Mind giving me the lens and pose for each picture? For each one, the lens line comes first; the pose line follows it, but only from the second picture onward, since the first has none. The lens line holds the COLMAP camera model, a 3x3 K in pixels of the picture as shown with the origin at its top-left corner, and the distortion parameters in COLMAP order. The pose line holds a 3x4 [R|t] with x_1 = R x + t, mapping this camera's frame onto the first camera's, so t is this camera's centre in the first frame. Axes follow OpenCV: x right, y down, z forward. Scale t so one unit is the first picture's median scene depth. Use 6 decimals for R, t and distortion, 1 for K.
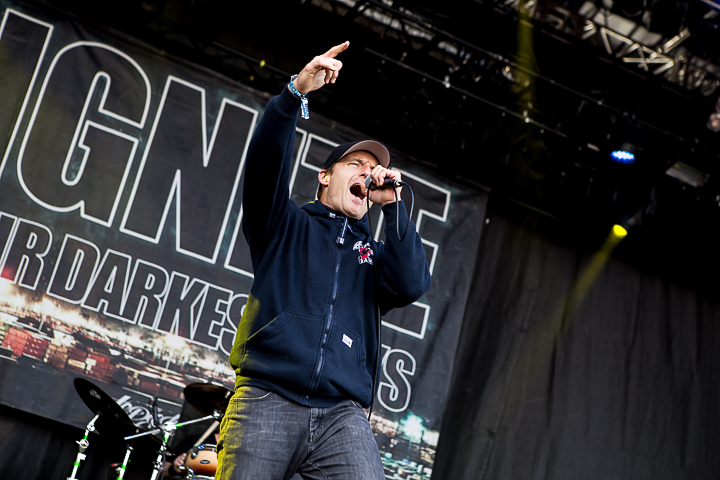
lens RADIAL K [[1397.1, 0, 372.9], [0, 1397.1, 234.2], [0, 0, 1]] dist [0.238406, 0.000000]
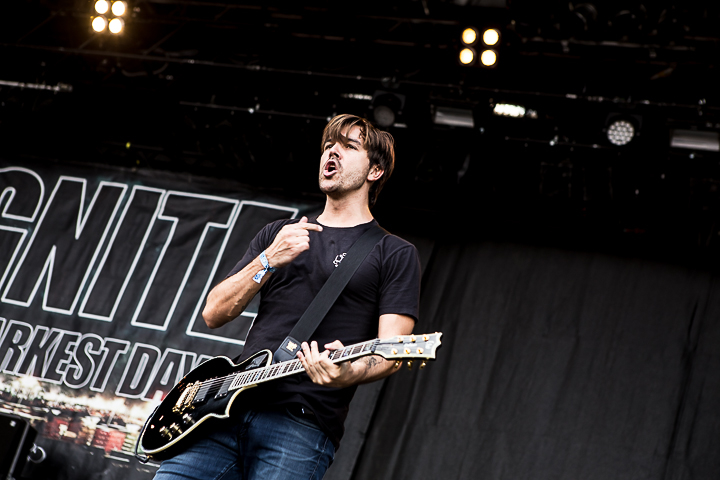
lens RADIAL K [[1397.1, 0, 339.9], [0, 1397.1, 232.6], [0, 0, 1]] dist [0.238406, 0.000000]
pose [[0.697619, -0.277395, -0.660591, 0.862974], [0.110444, 0.952624, -0.283391, 0.323727], [0.707906, 0.124740, 0.695205, 0.341109]]
